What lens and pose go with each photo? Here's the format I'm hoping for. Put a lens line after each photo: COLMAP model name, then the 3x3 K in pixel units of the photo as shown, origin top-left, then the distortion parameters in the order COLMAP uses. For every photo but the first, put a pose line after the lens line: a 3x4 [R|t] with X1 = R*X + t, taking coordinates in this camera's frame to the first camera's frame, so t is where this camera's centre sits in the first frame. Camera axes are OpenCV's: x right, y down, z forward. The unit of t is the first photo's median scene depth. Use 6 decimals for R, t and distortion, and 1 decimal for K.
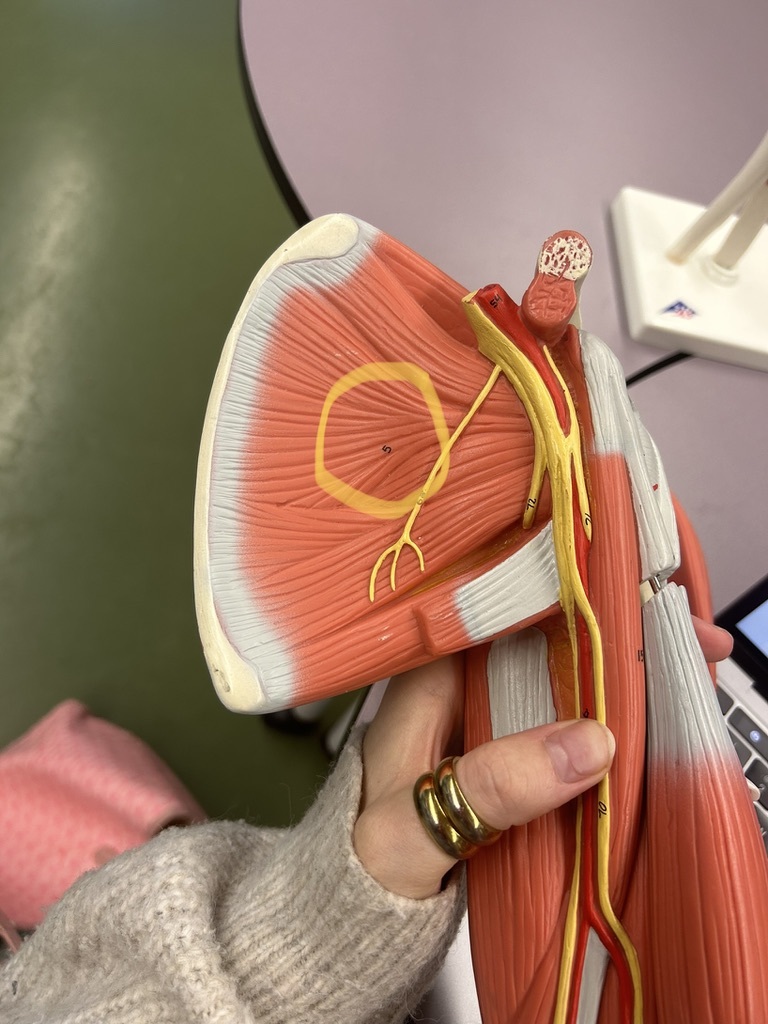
lens RADIAL K [[773.8, 0, 383.7], [0, 773.8, 513.9], [0, 0, 1]] dist [0.055732, -0.105353]
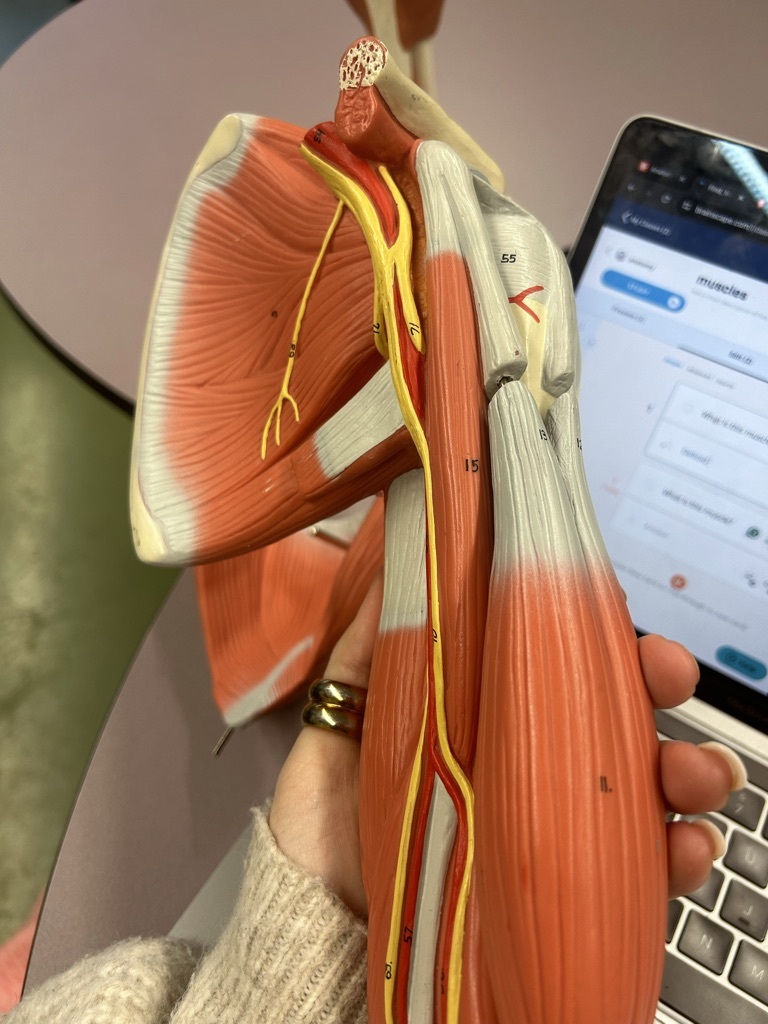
lens RADIAL K [[787.1, 0, 382.2], [0, 787.1, 514.3], [0, 0, 1]] dist [0.007809, -0.011140]
pose [[0.864905, -0.104122, -0.491018, 0.657504], [0.080059, 0.994341, -0.069833, 0.284225], [0.495510, 0.021089, 0.868346, 0.172815]]
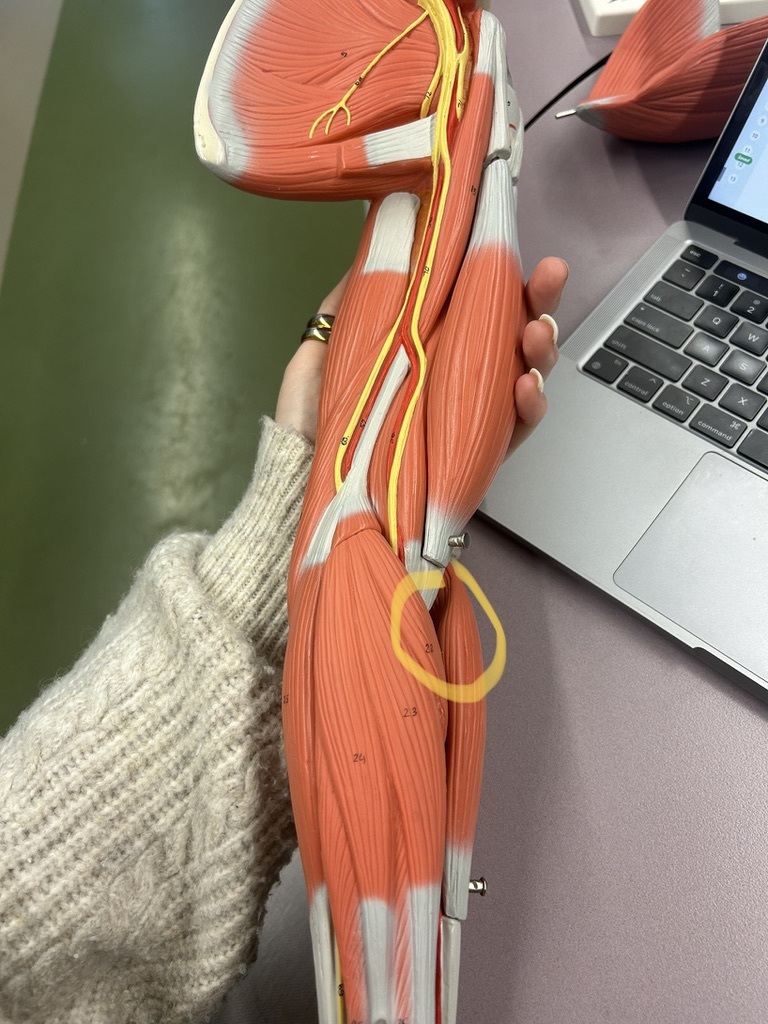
lens RADIAL K [[773.8, 0, 383.7], [0, 773.8, 513.9], [0, 0, 1]] dist [0.055732, -0.105353]
pose [[0.973553, 0.226788, 0.027603, 0.254101], [-0.223280, 0.970089, -0.095258, 0.958915], [-0.048381, 0.086575, 0.995070, -0.448067]]
